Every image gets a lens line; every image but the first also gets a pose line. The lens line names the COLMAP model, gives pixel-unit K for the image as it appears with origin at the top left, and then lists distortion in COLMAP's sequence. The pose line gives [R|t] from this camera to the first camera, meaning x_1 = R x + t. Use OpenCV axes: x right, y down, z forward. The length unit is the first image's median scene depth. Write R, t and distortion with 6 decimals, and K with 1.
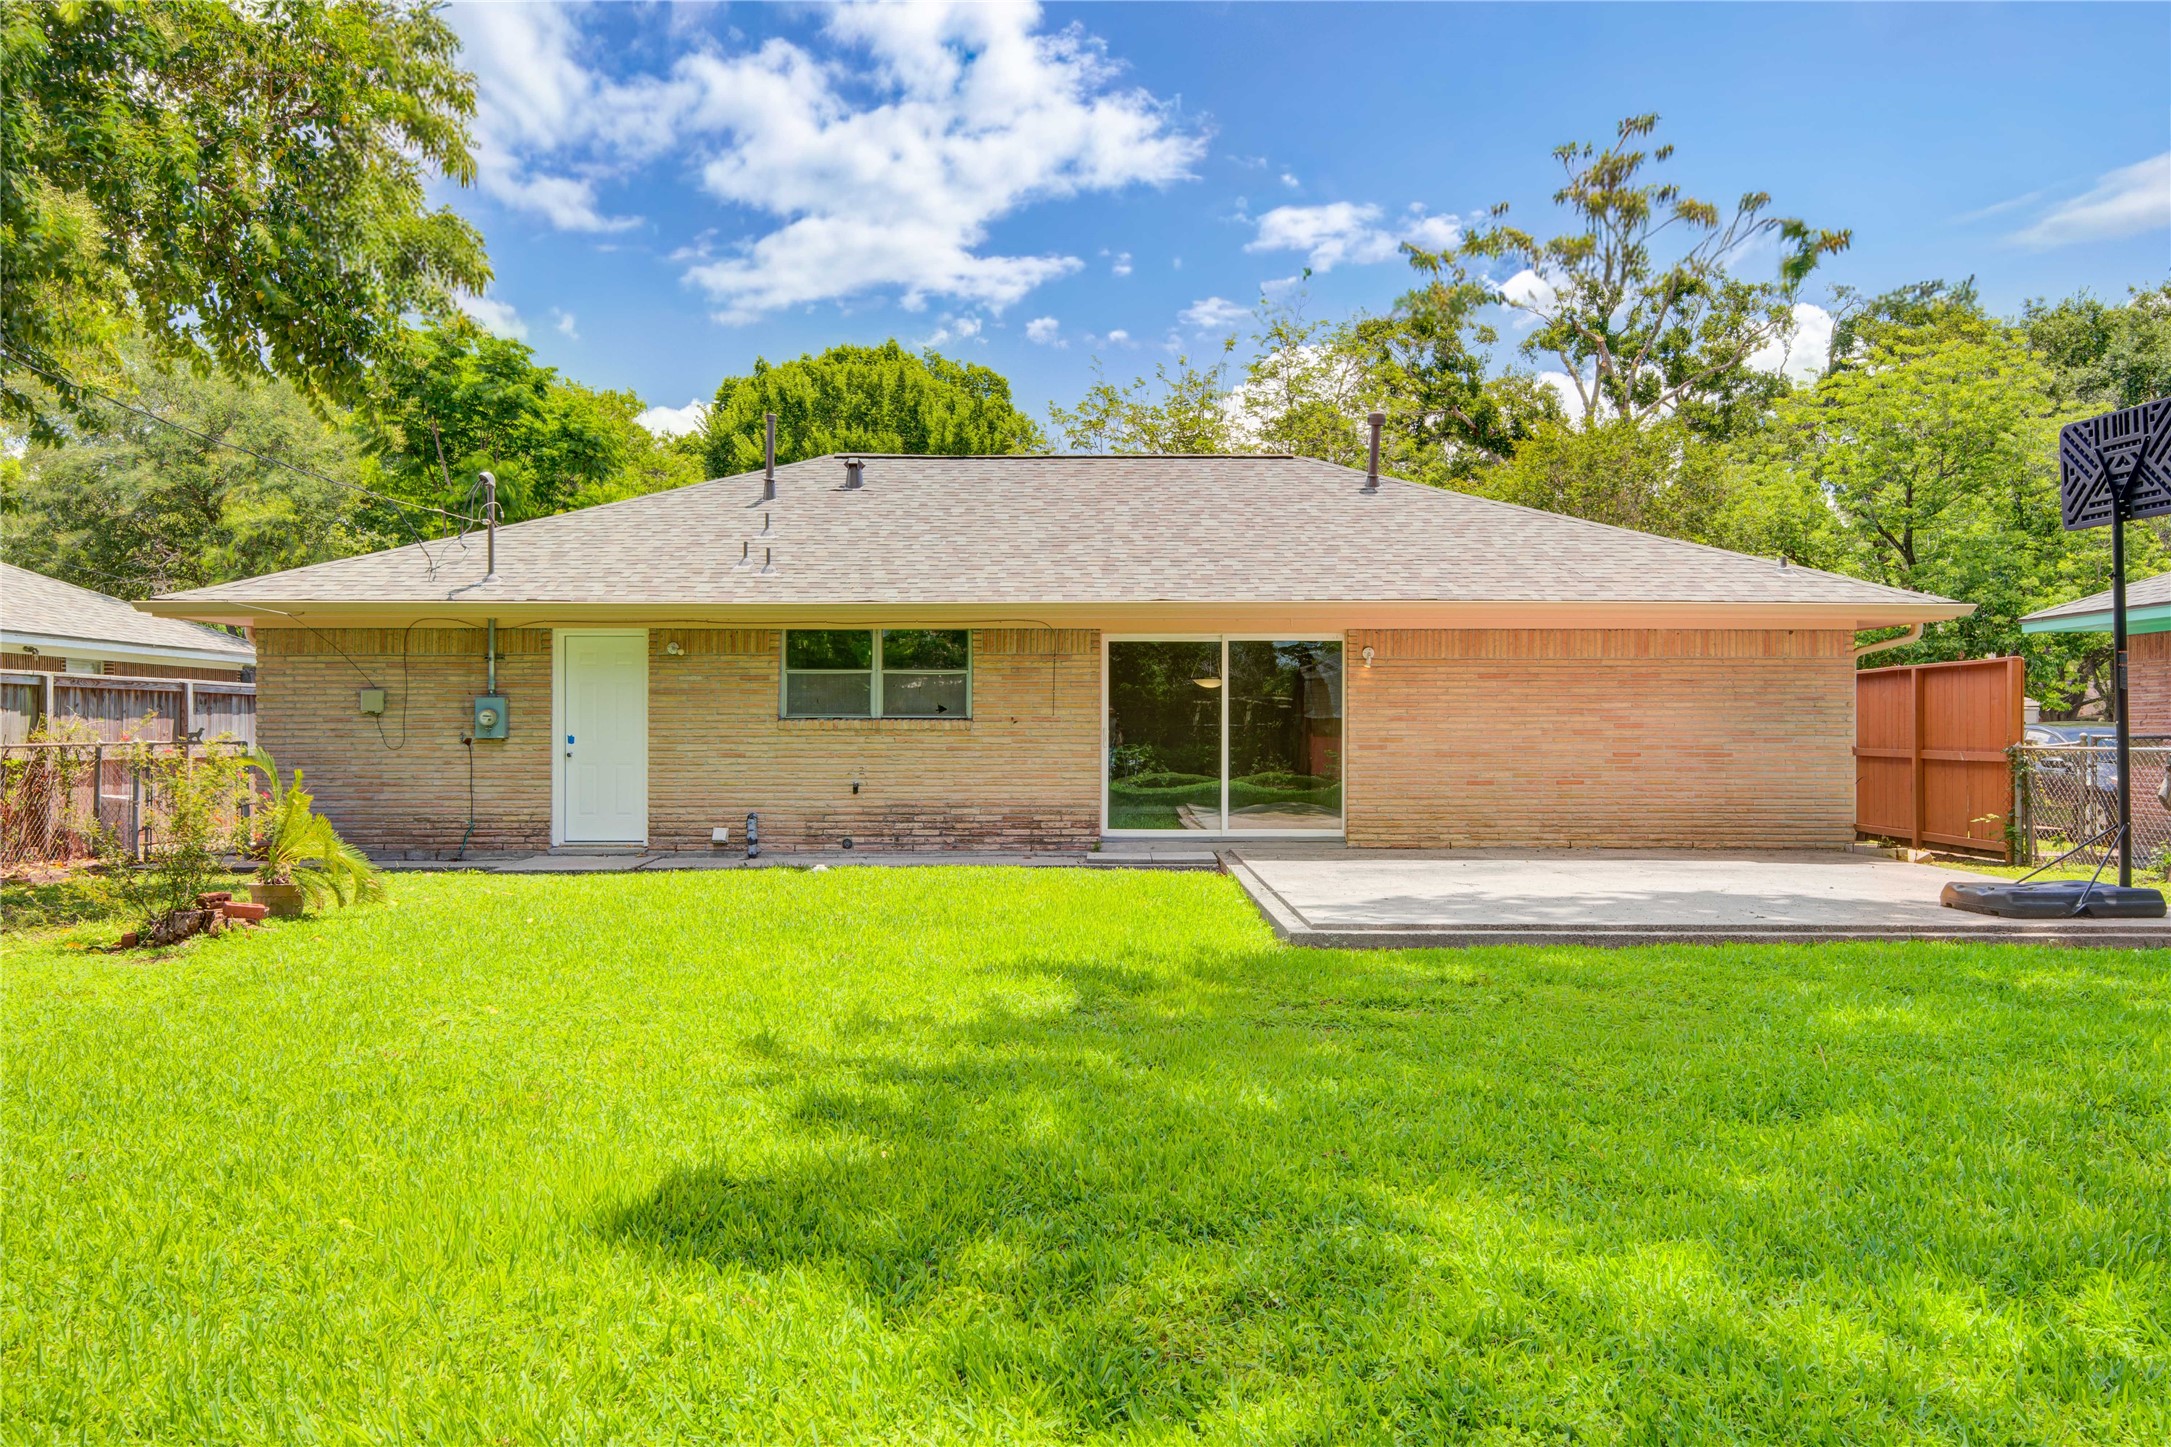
lens RADIAL K [[1646.3, 0, 1088.8], [0, 1646.3, 715.7], [0, 0, 1]] dist [0.026587, 0.000058]
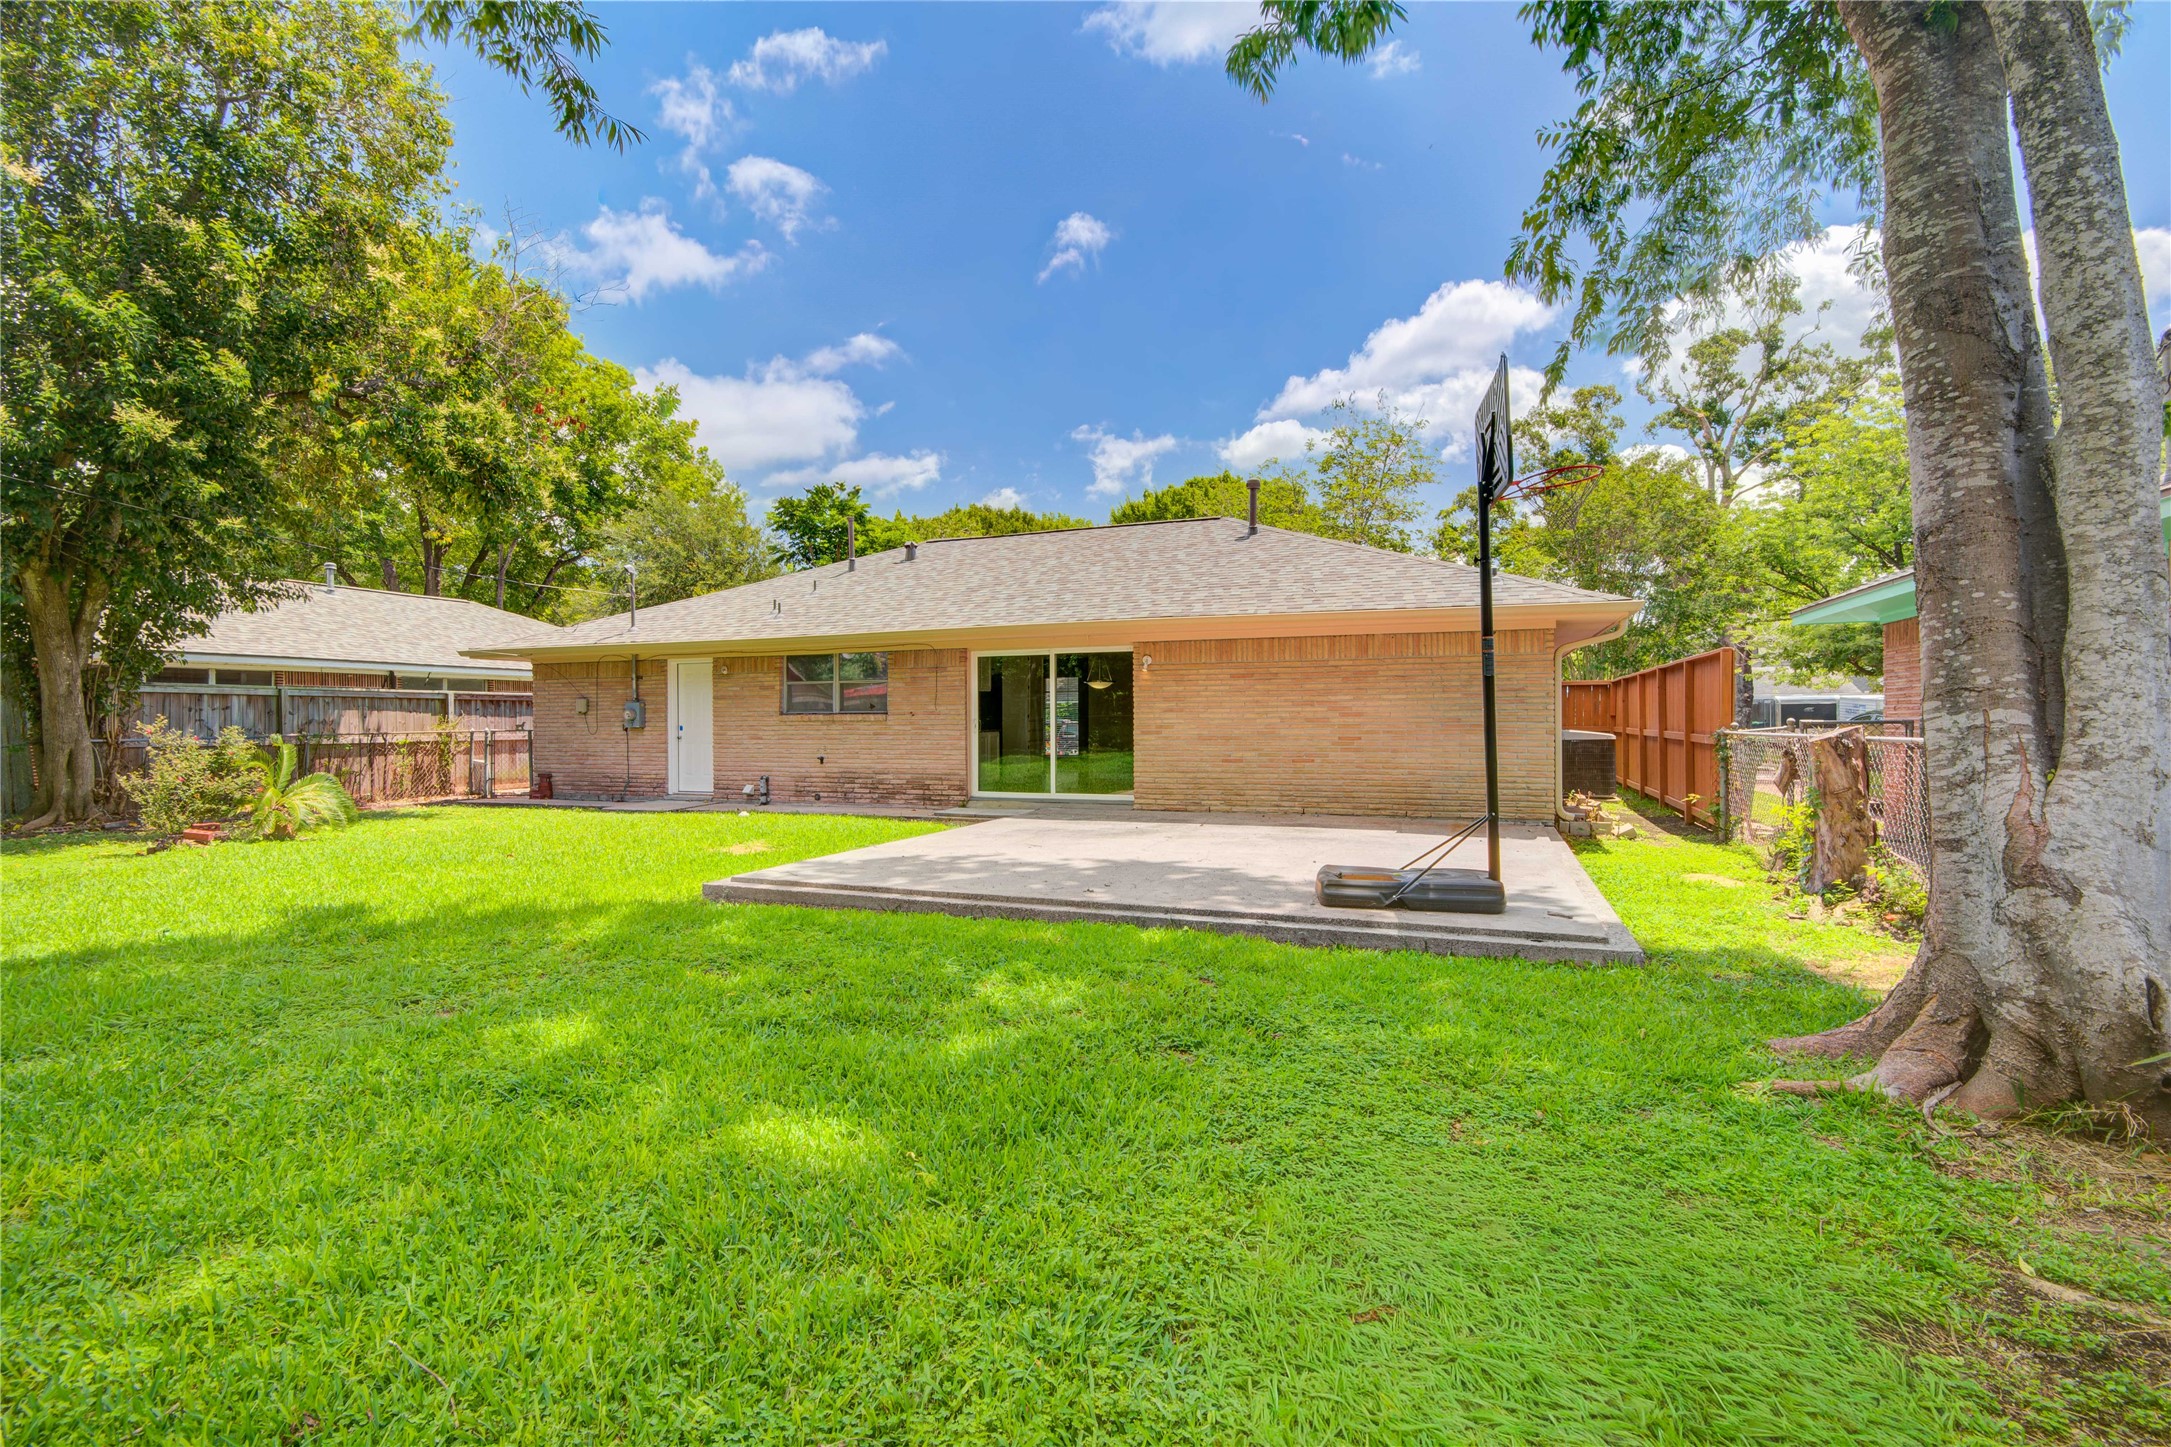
lens RADIAL K [[995.9, 0, 1082.3], [0, 995.9, 726.2], [0, 0, 1]] dist [-0.001935, -0.001057]
pose [[0.929337, -0.003246, -0.369218, 0.410349], [0.009535, 0.999839, 0.015208, 0.001723], [0.369109, -0.017654, 0.929218, 0.248589]]
